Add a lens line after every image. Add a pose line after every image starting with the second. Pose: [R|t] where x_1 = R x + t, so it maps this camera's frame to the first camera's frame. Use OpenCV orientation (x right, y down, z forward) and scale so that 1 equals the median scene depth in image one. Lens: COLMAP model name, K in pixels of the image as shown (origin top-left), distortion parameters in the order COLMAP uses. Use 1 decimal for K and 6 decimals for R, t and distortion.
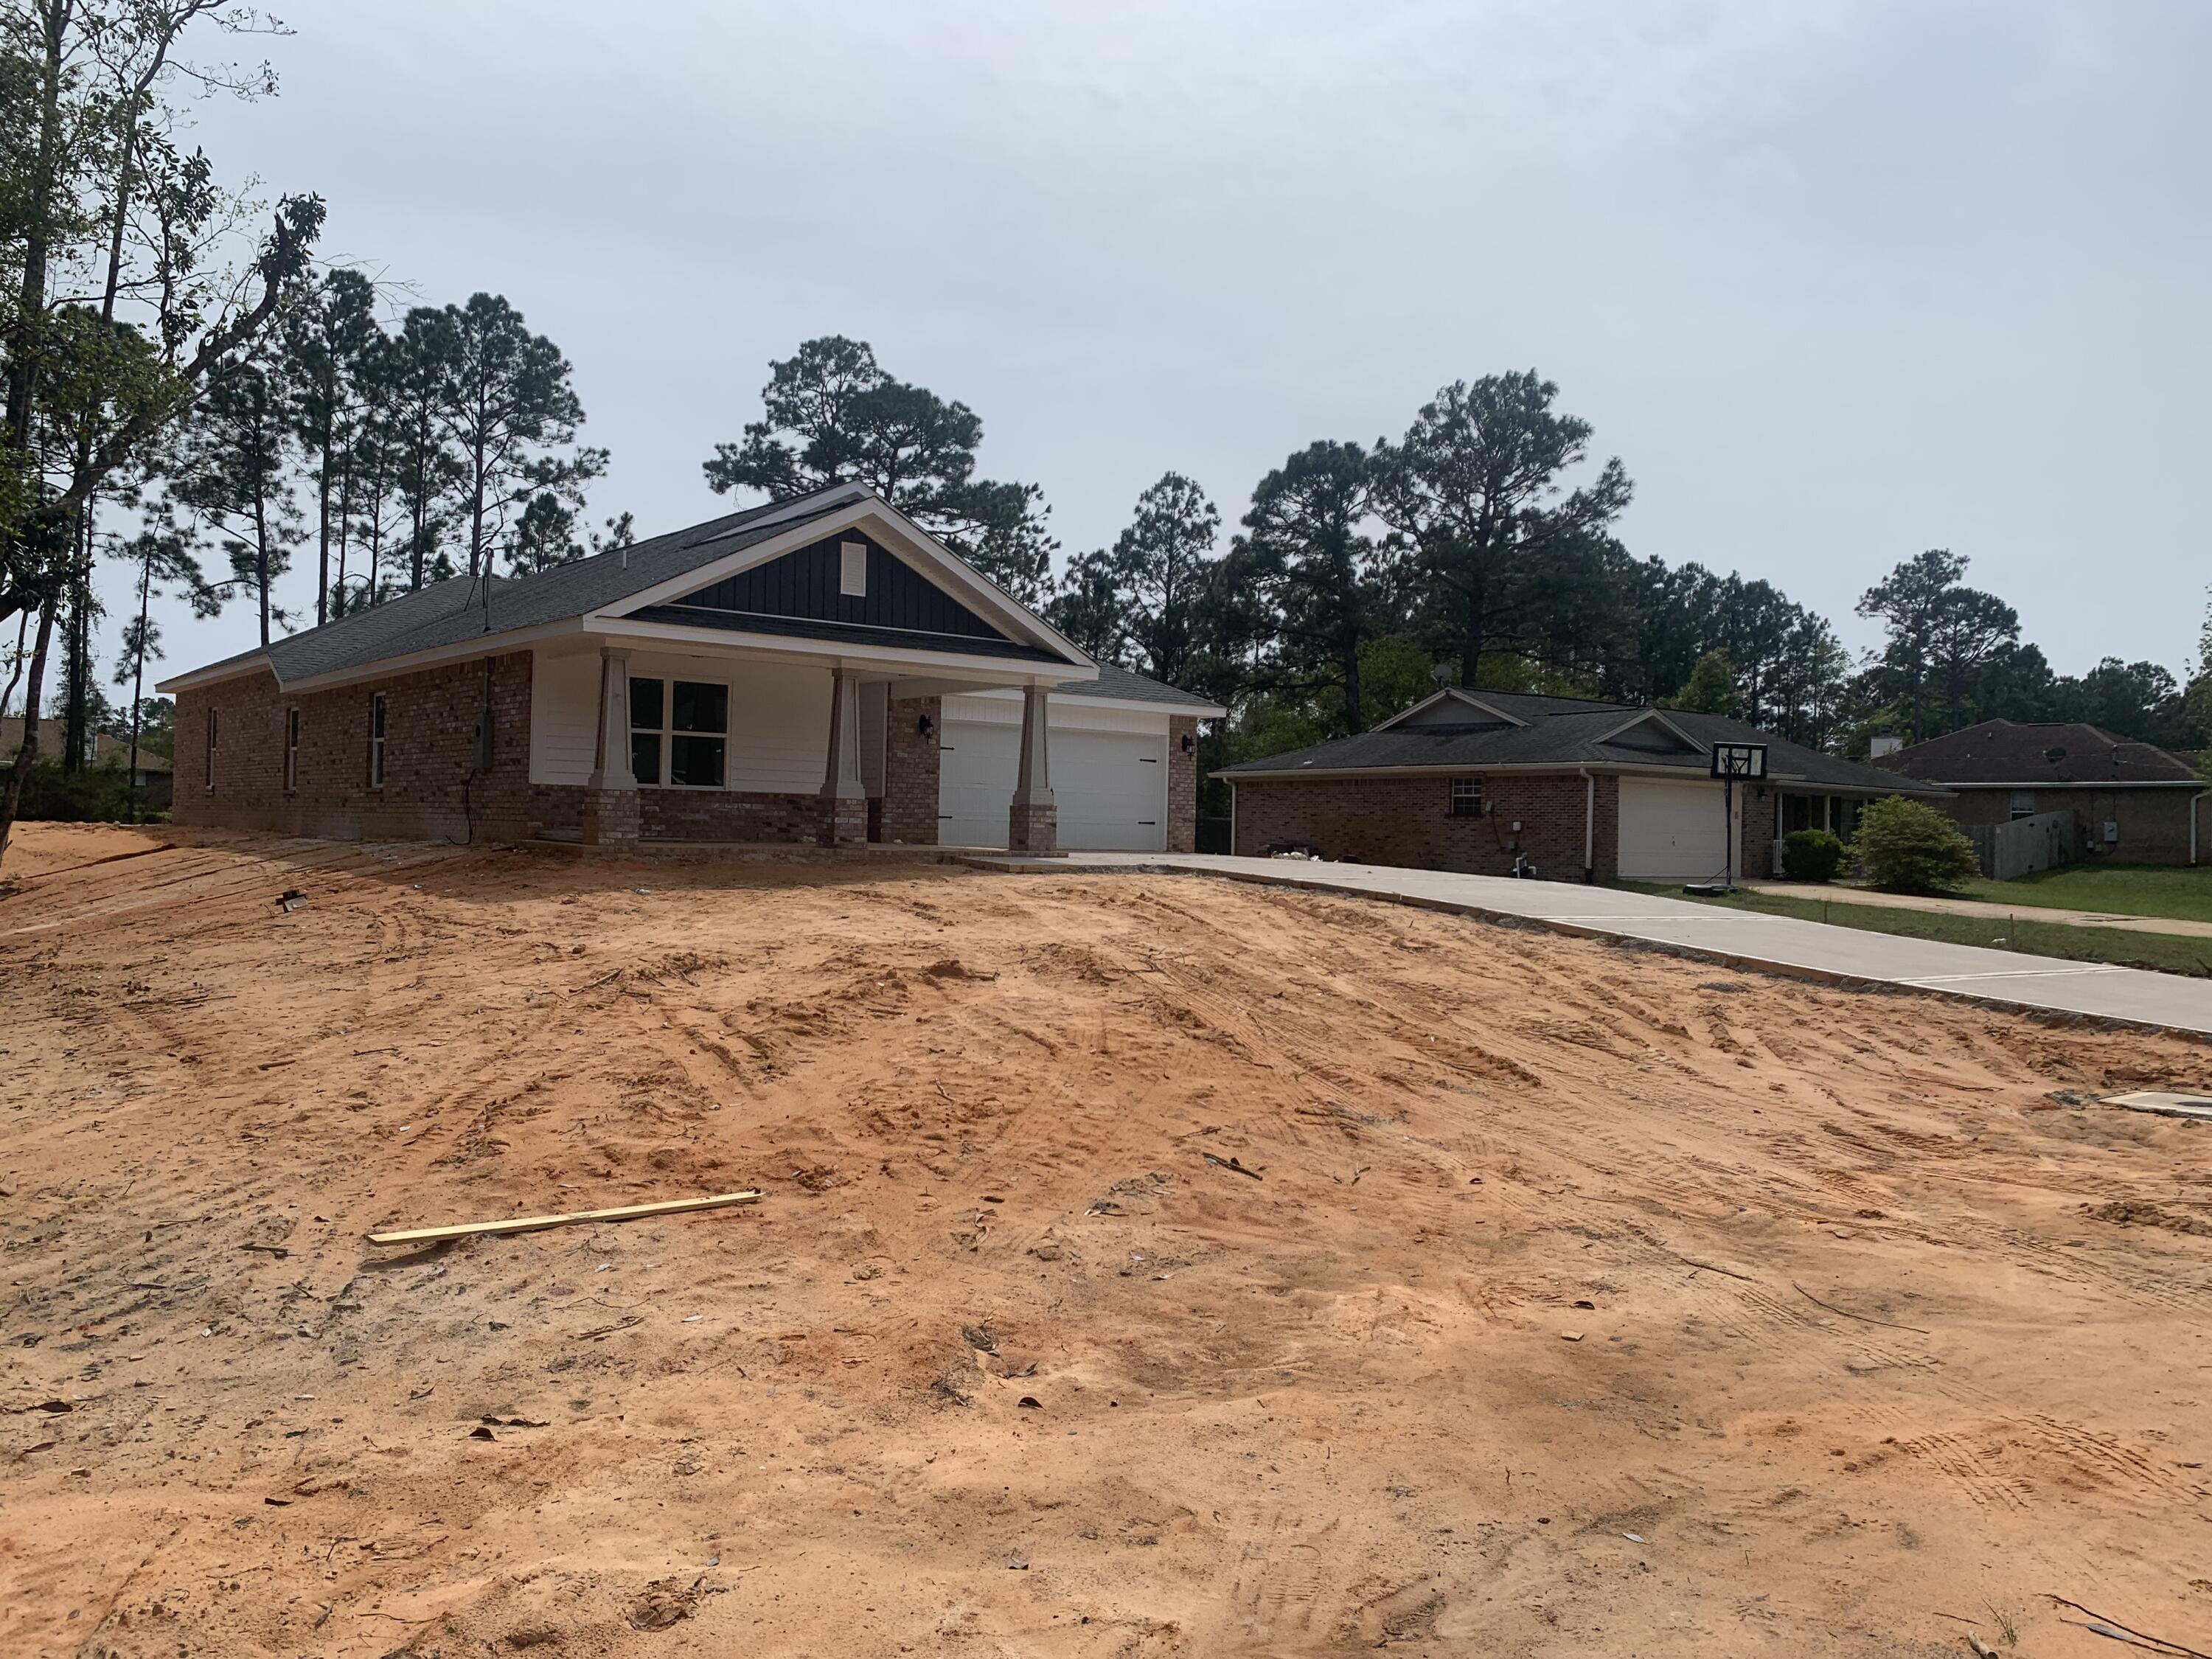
lens RADIAL K [[1689.4, 0, 1198.6], [0, 1689.4, 771.7], [0, 0, 1]] dist [0.048502, -0.000480]
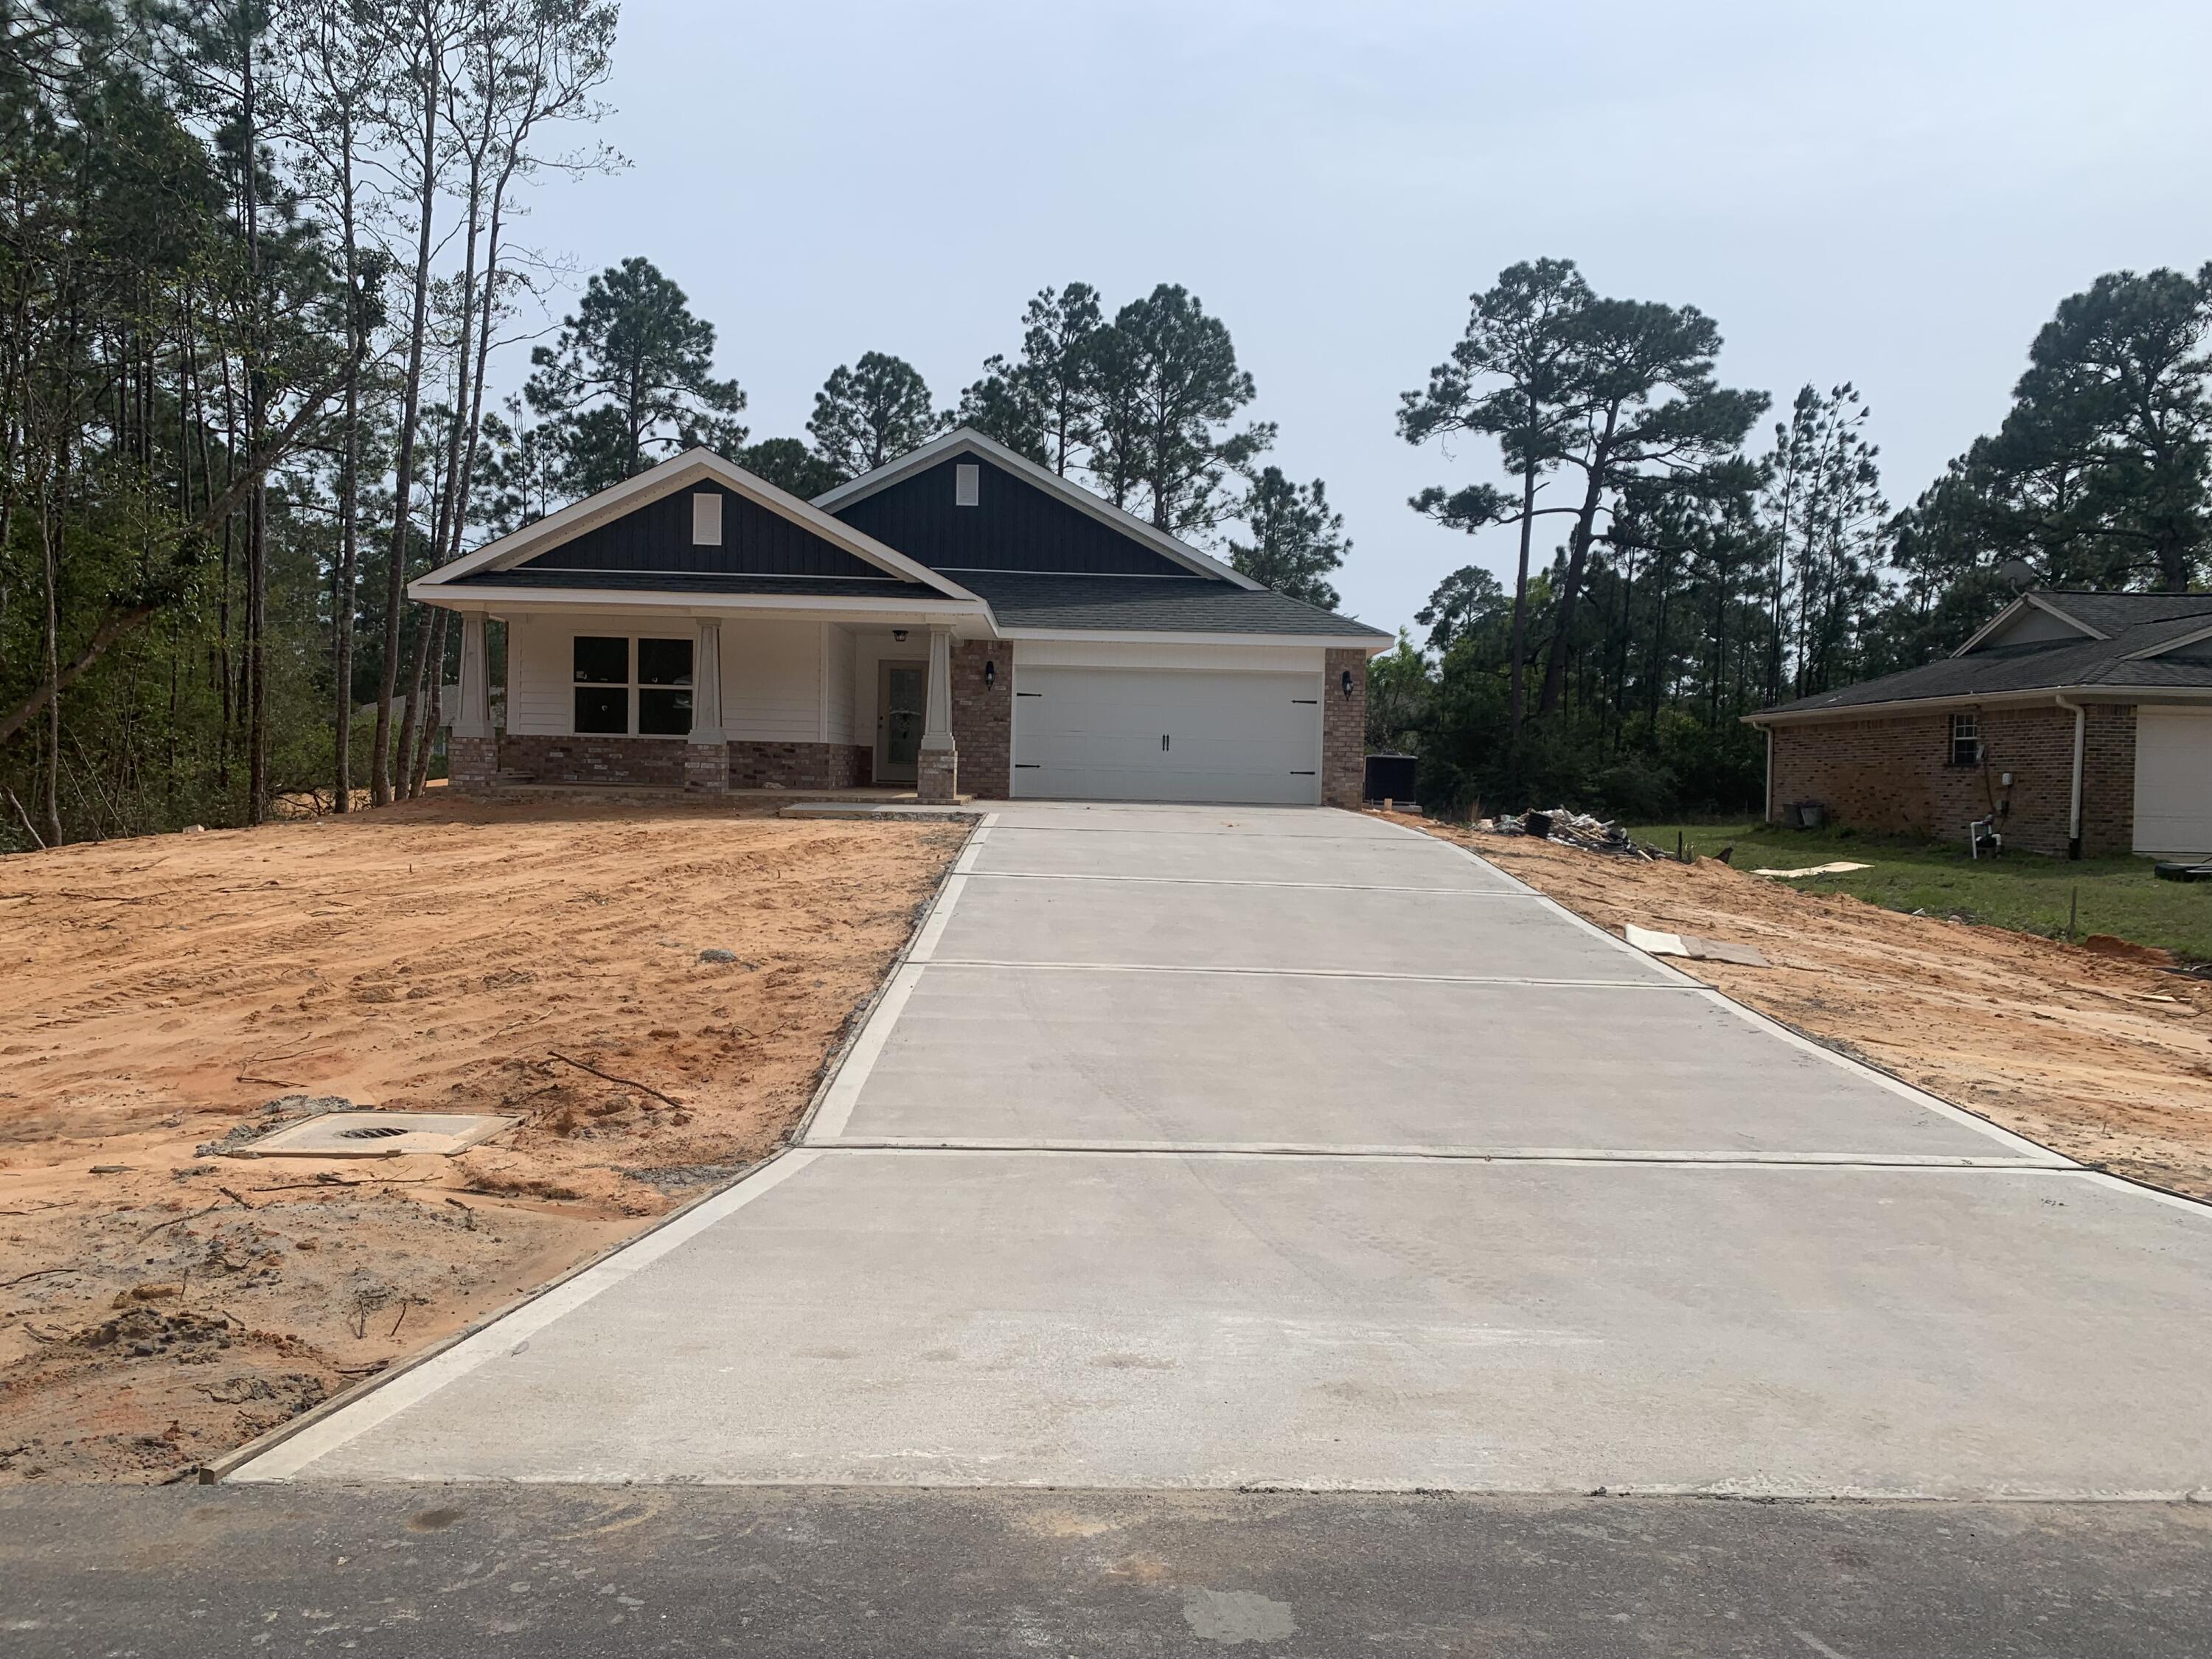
lens RADIAL K [[1701.6, 0, 1106.0], [0, 1701.6, 829.5], [0, 0, 1]] dist [0.016740, -0.000777]
pose [[0.785365, 0.018980, -0.618742, 0.220702], [0.016363, 0.998544, 0.051399, 0.006423], [0.618817, -0.050492, 0.783911, 0.119346]]
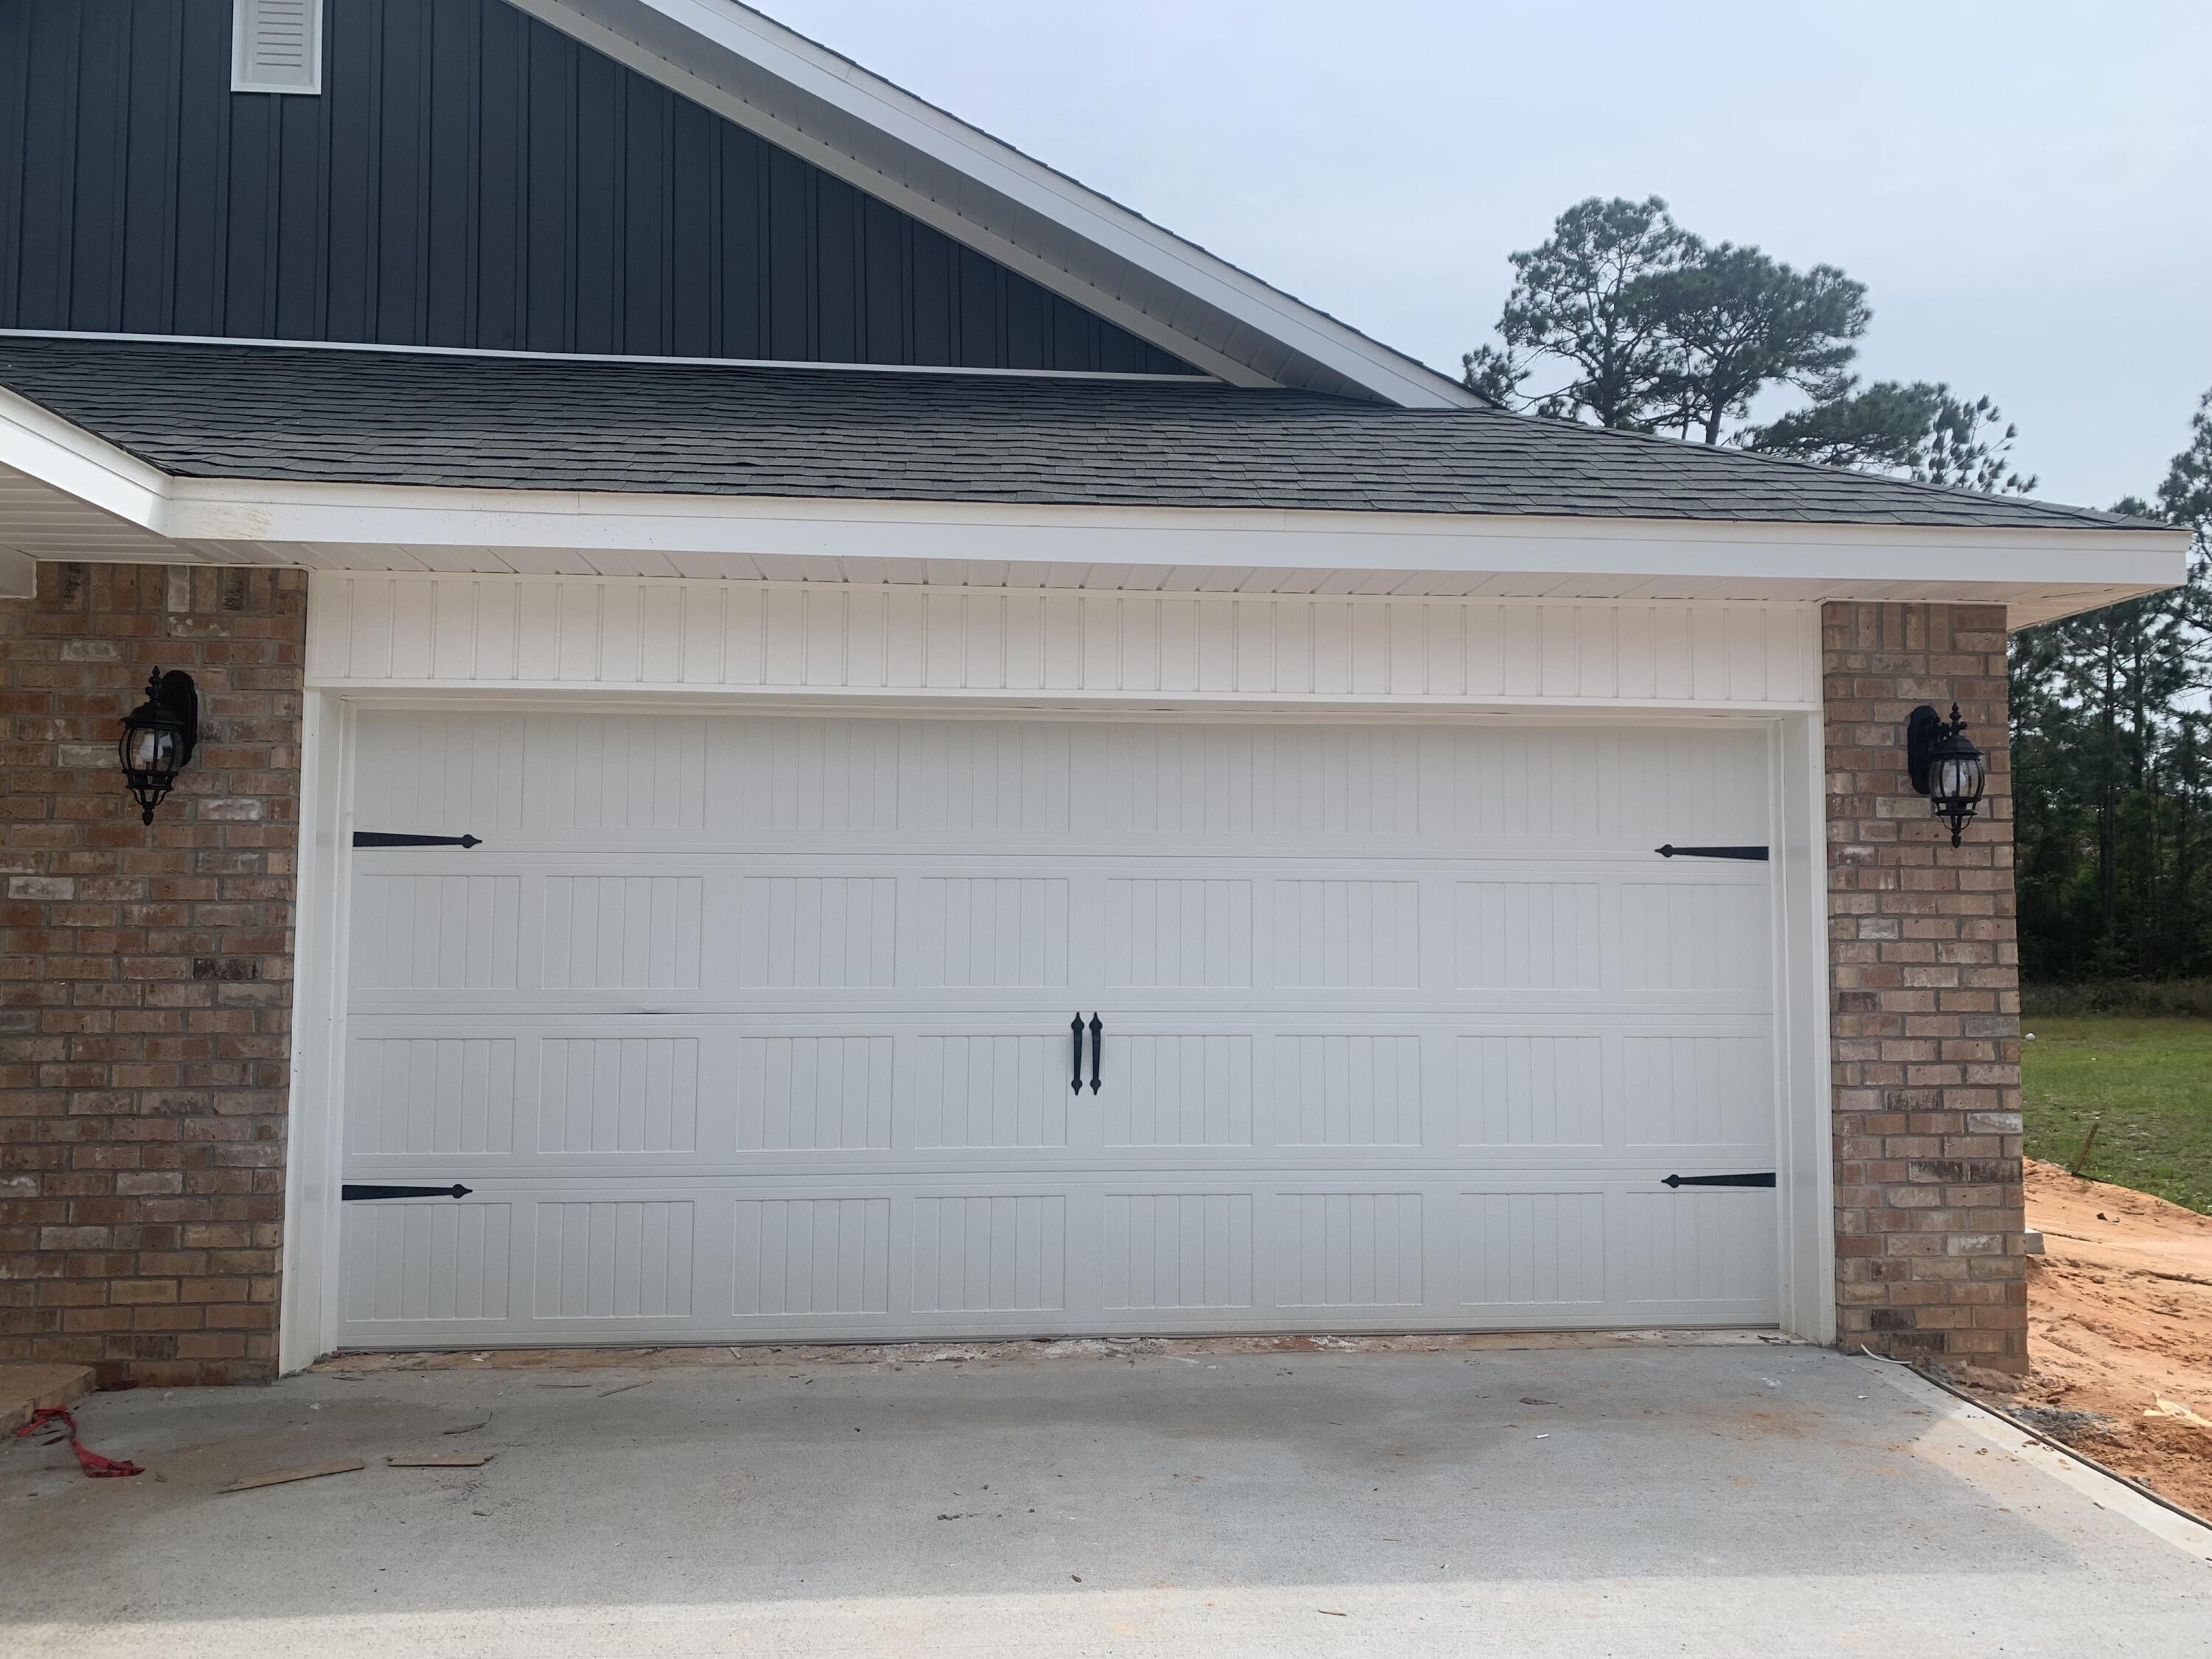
lens RADIAL K [[1779.3, 0, 1109.2], [0, 1779.3, 821.2], [0, 0, 1]] dist [0.005712, 0.004113]
pose [[0.814084, -0.047185, -0.578827, 0.016047], [0.033598, 0.998851, -0.034171, -0.002658], [0.579774, 0.008371, 0.814734, 0.399079]]
